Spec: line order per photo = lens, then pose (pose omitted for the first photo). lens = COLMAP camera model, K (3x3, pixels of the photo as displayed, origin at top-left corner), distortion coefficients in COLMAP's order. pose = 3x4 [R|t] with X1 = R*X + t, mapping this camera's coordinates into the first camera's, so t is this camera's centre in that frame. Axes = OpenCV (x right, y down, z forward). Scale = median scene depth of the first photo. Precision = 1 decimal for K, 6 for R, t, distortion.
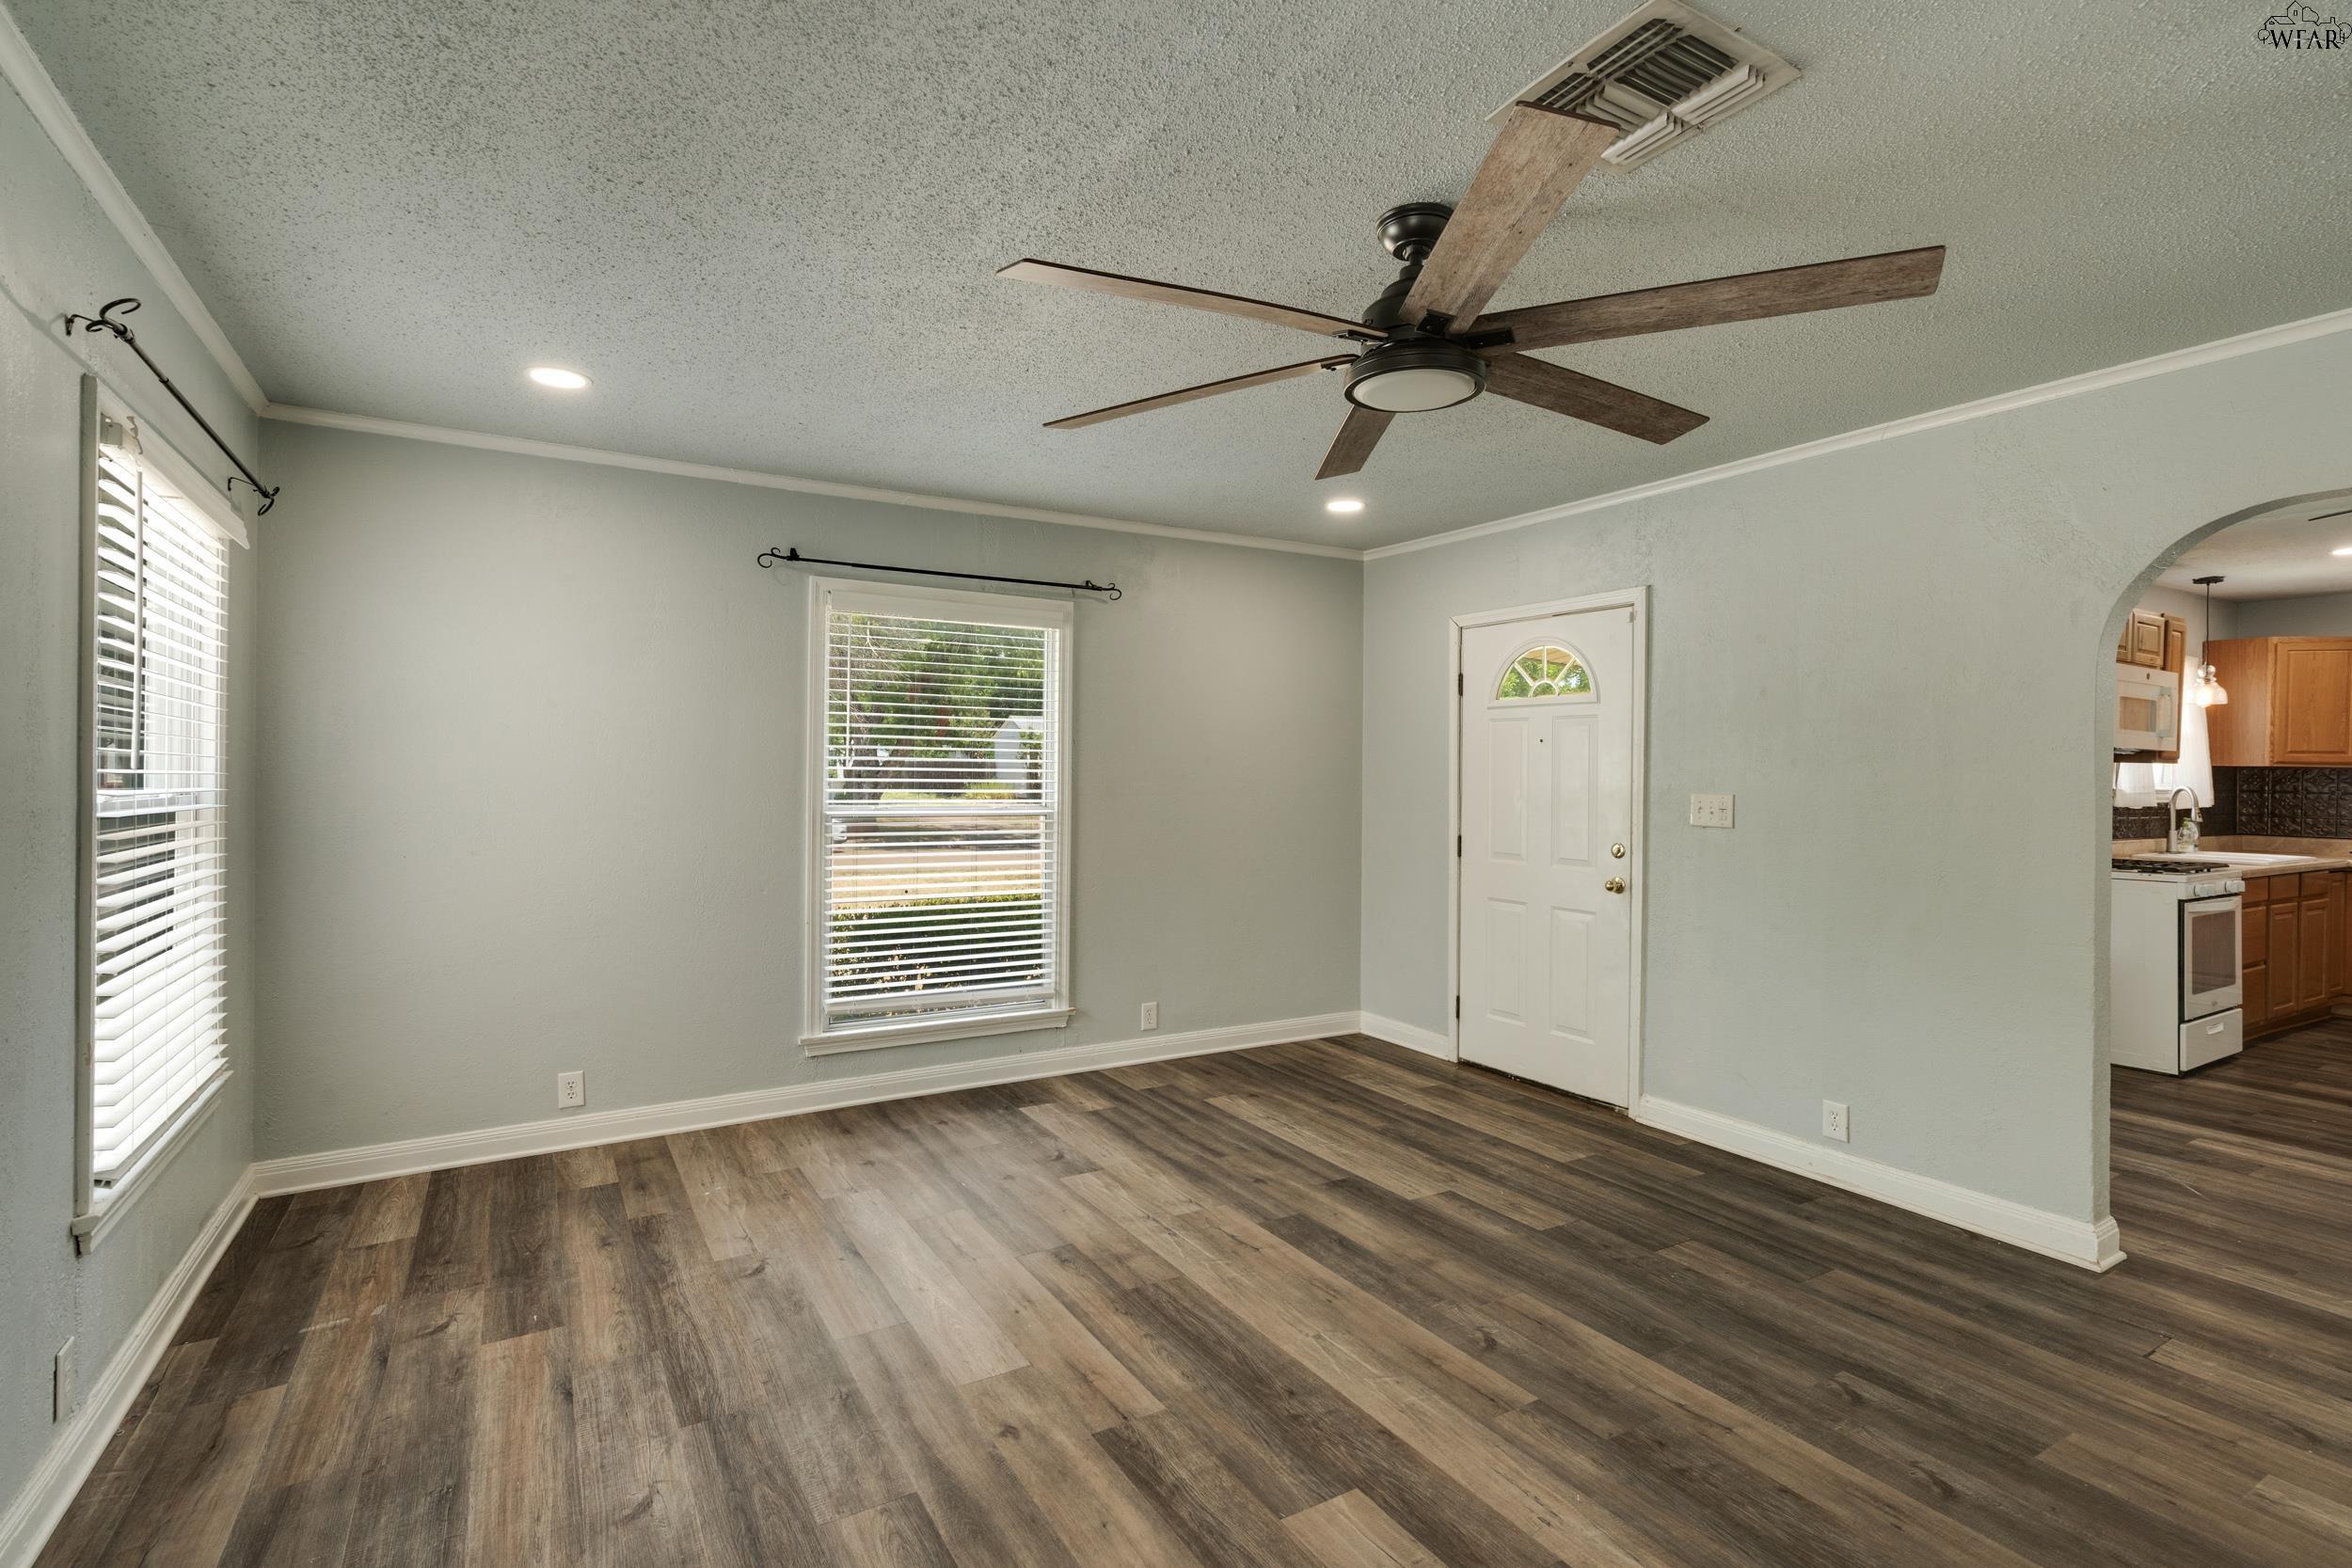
lens RADIAL K [[1098.4, 0, 1175.7], [0, 1098.4, 771.0], [0, 0, 1]] dist [-0.000558, -0.000273]
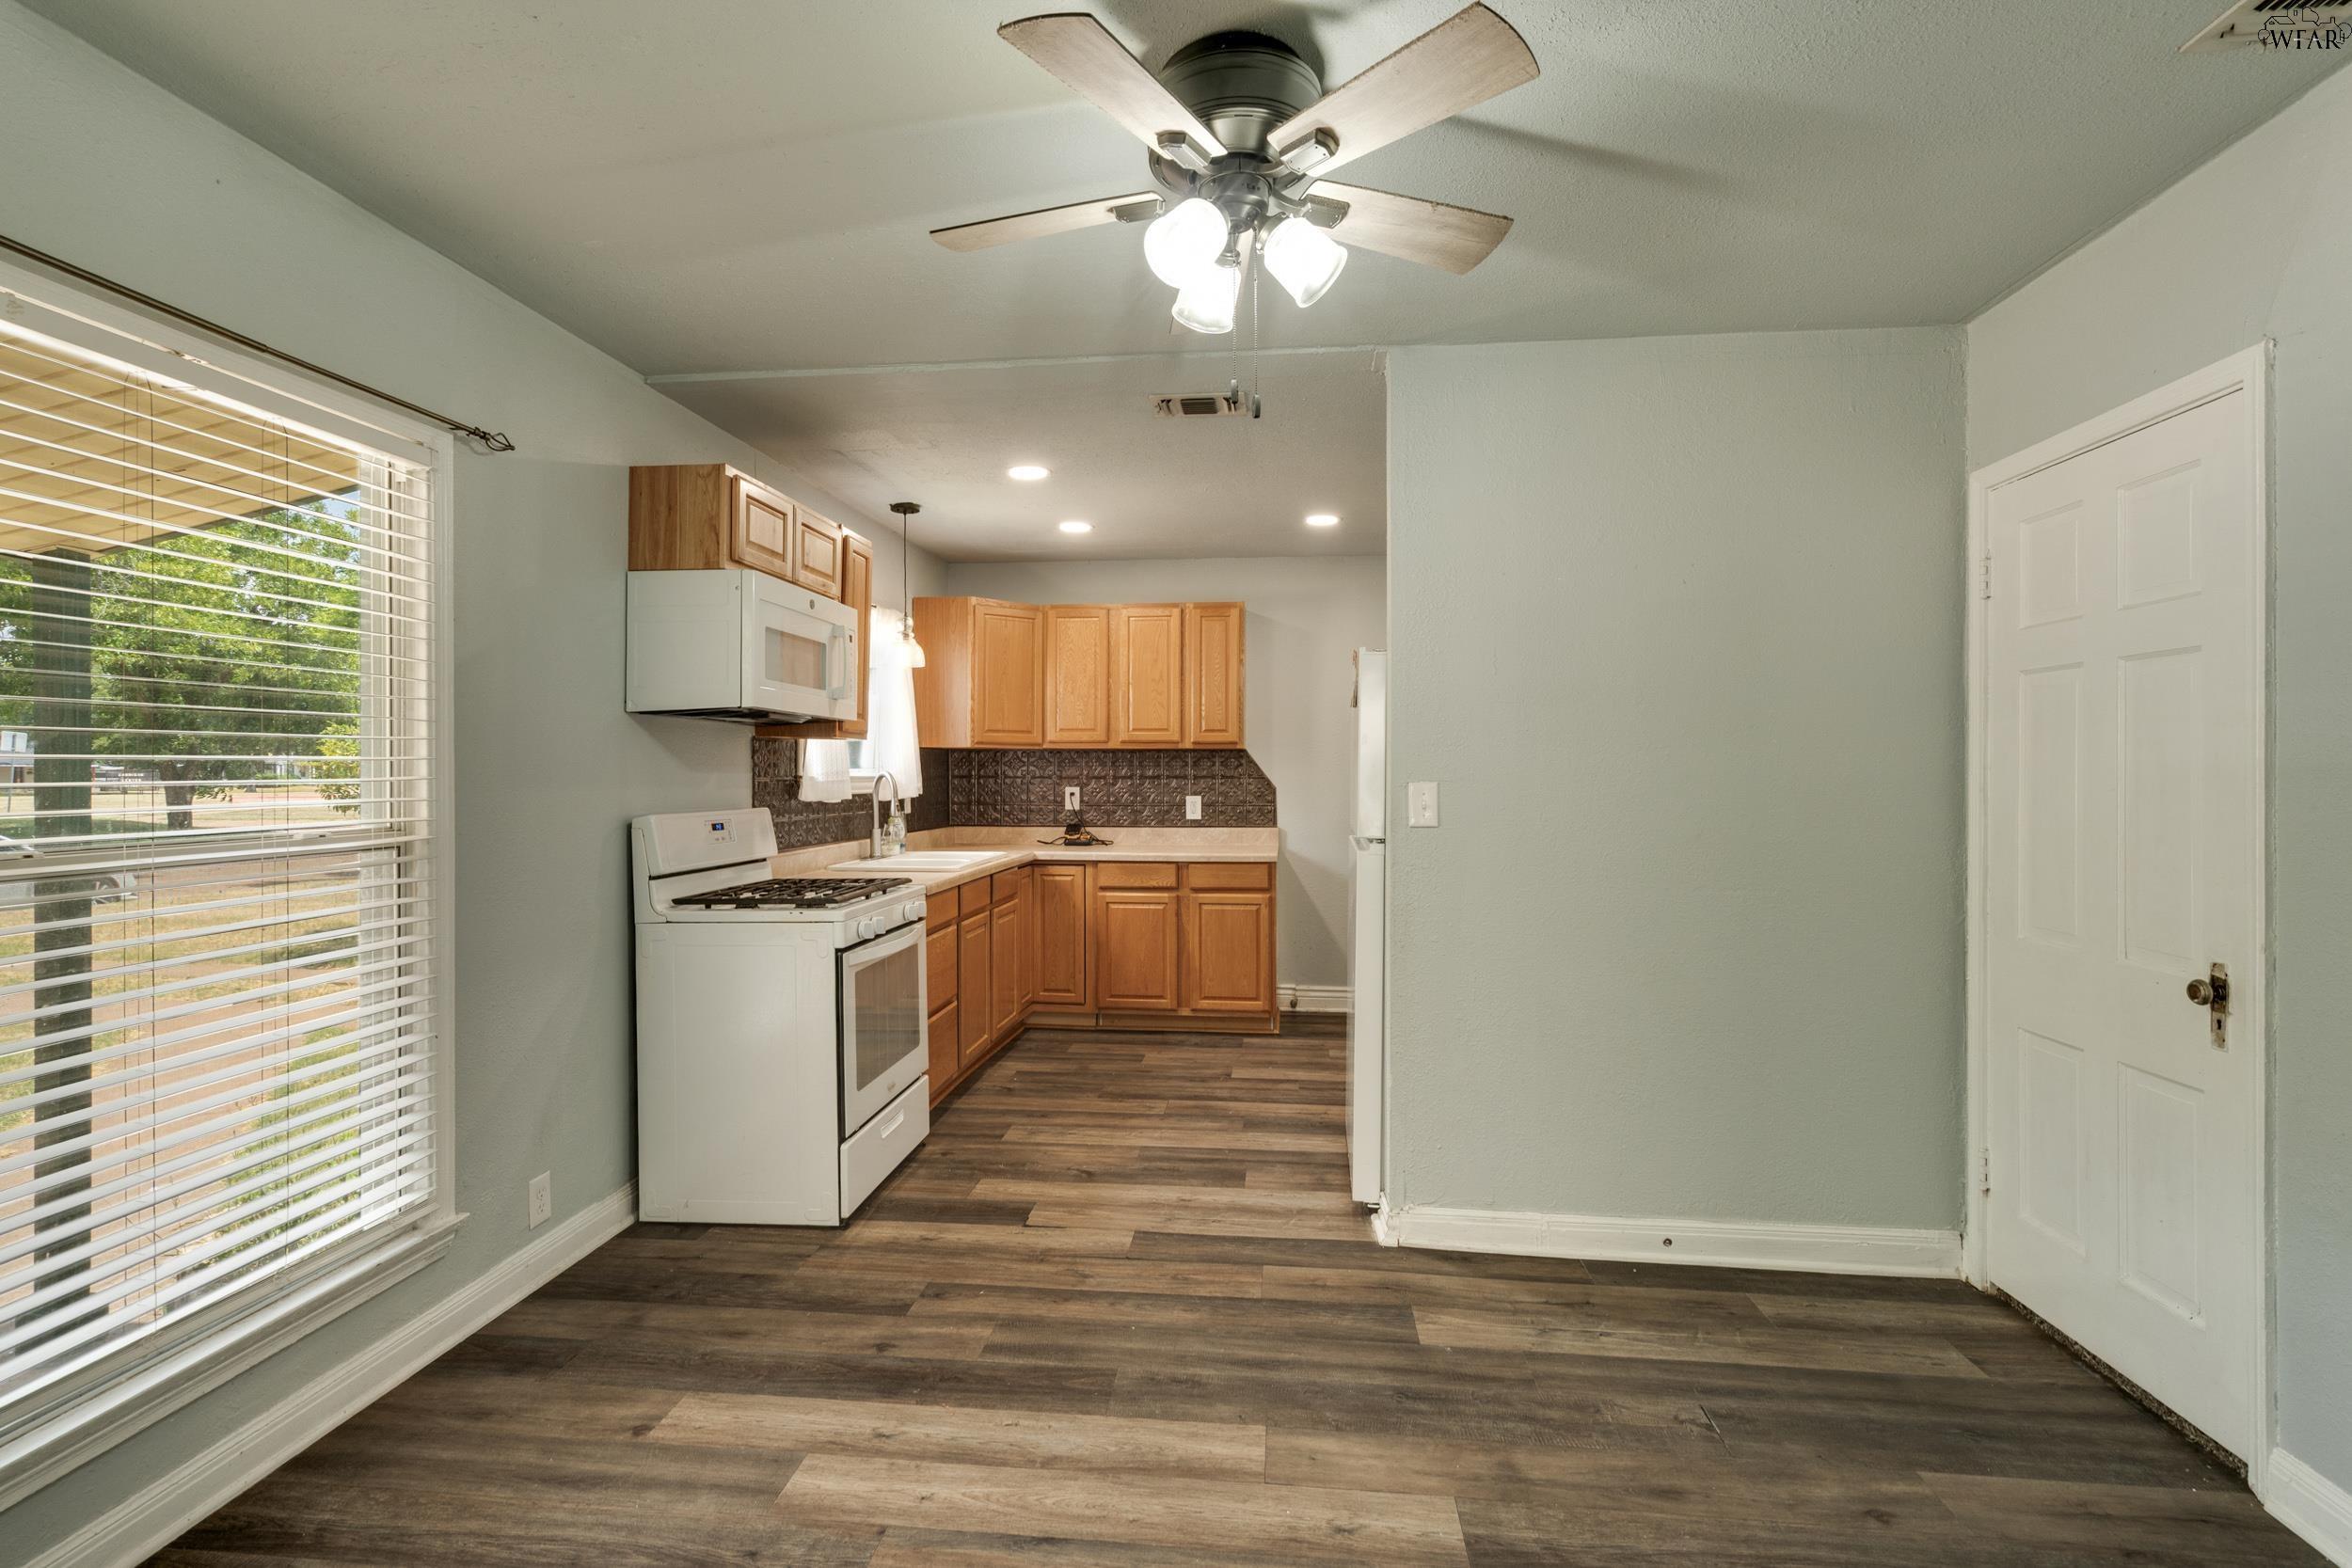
lens RADIAL K [[1098.4, 0, 1175.7], [0, 1098.4, 771.0], [0, 0, 1]] dist [-0.000558, -0.000273]
pose [[0.599693, -0.012608, 0.800131, 0.433412], [0.009825, 0.999917, 0.008393, 0.009433], [-0.800170, 0.002829, 0.599767, 0.381749]]
